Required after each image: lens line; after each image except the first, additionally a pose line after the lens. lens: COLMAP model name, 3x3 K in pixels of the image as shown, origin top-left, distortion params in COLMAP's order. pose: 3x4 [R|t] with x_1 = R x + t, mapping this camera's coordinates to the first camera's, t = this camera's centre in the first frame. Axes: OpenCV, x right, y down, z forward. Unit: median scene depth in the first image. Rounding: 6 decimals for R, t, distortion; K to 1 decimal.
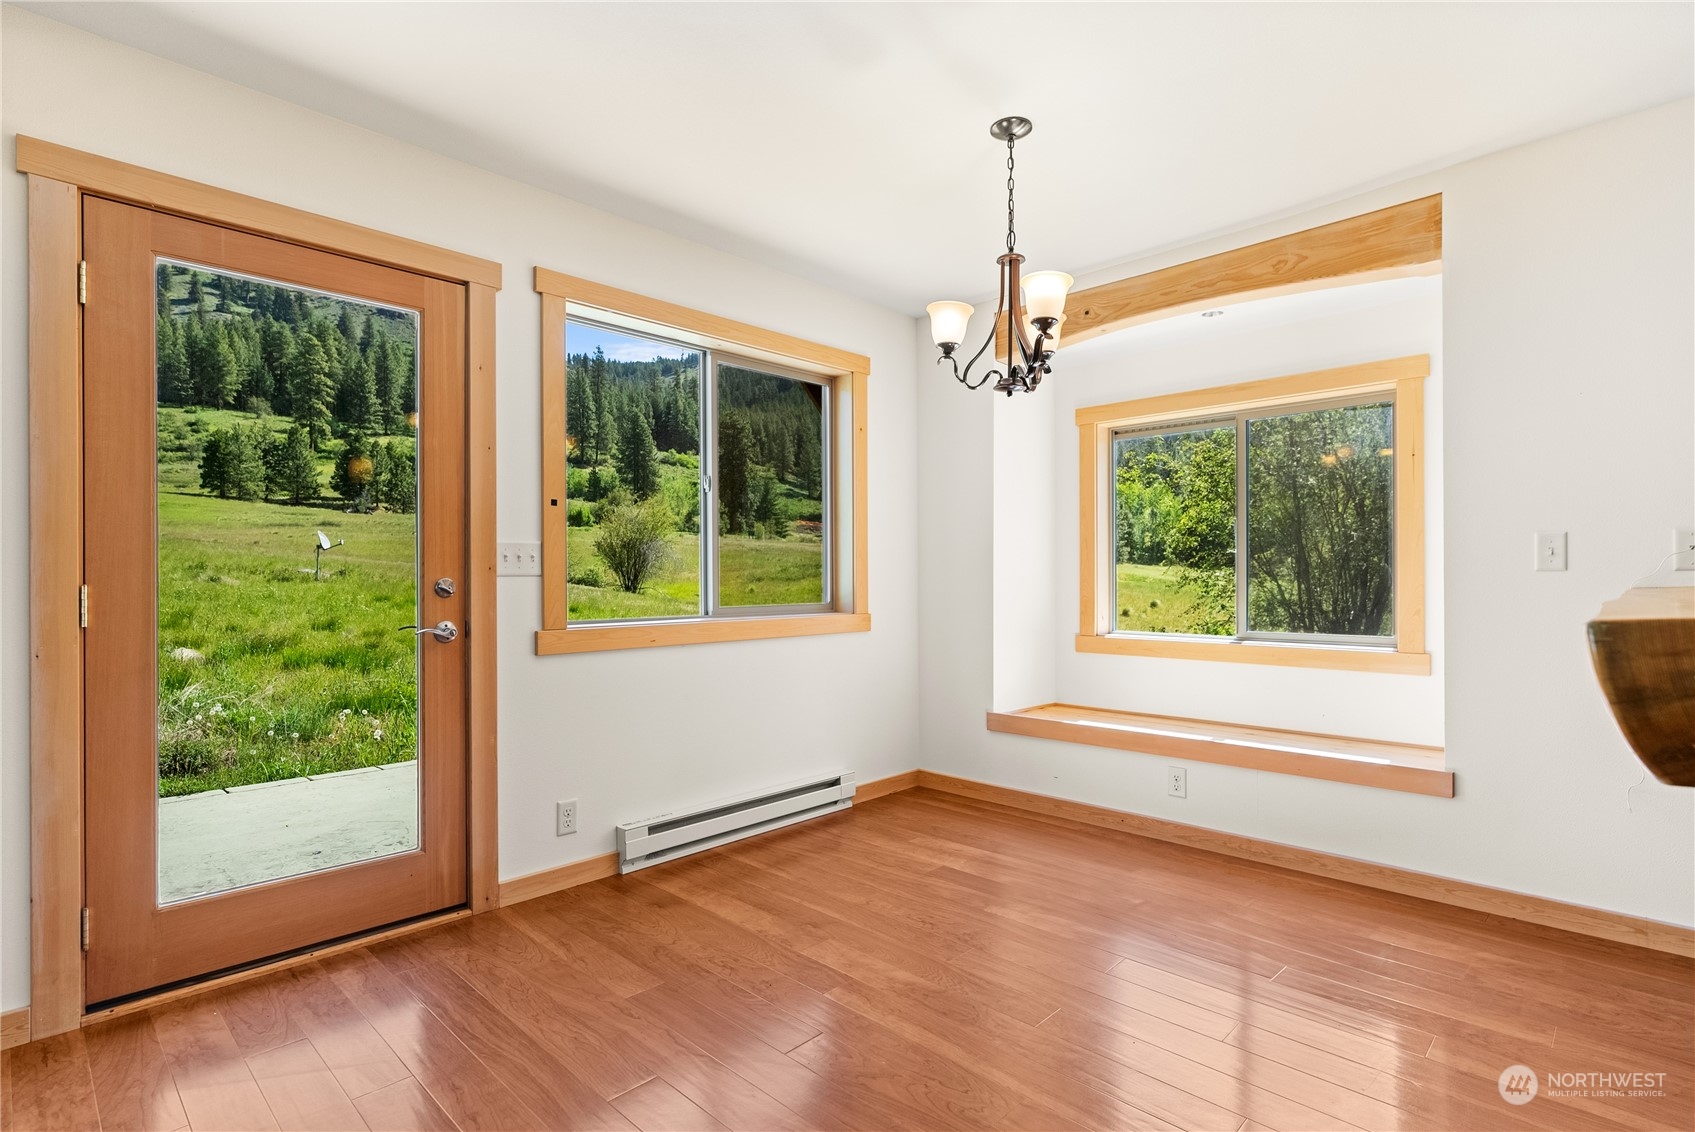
lens RADIAL K [[826.8, 0, 857.9], [0, 826.8, 579.5], [0, 0, 1]] dist [-0.001278, 0.001776]
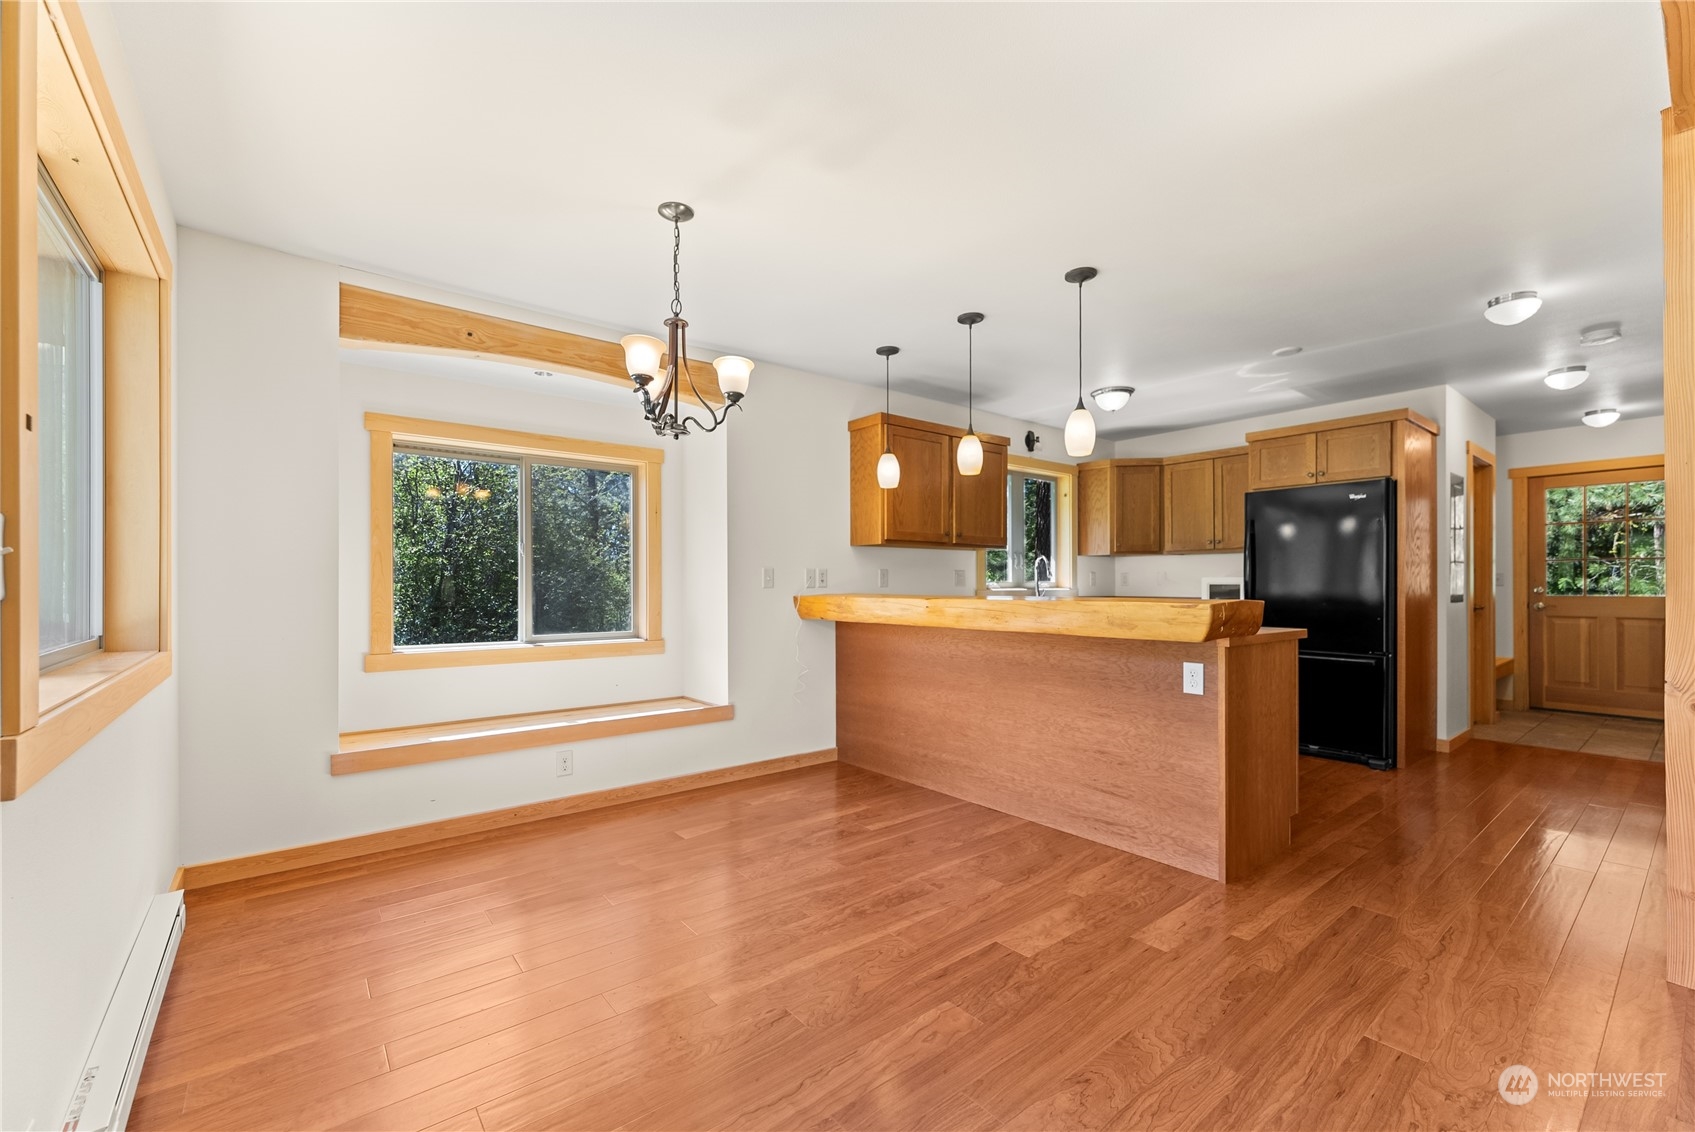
lens RADIAL K [[694.7, 0, 838.0], [0, 694.7, 584.2], [0, 0, 1]] dist [0.002331, 0.000756]
pose [[0.136712, 0.005340, 0.990596, -0.660871], [0.003429, 0.999977, -0.005864, -0.008311], [-0.990605, 0.004198, 0.136691, 0.555728]]
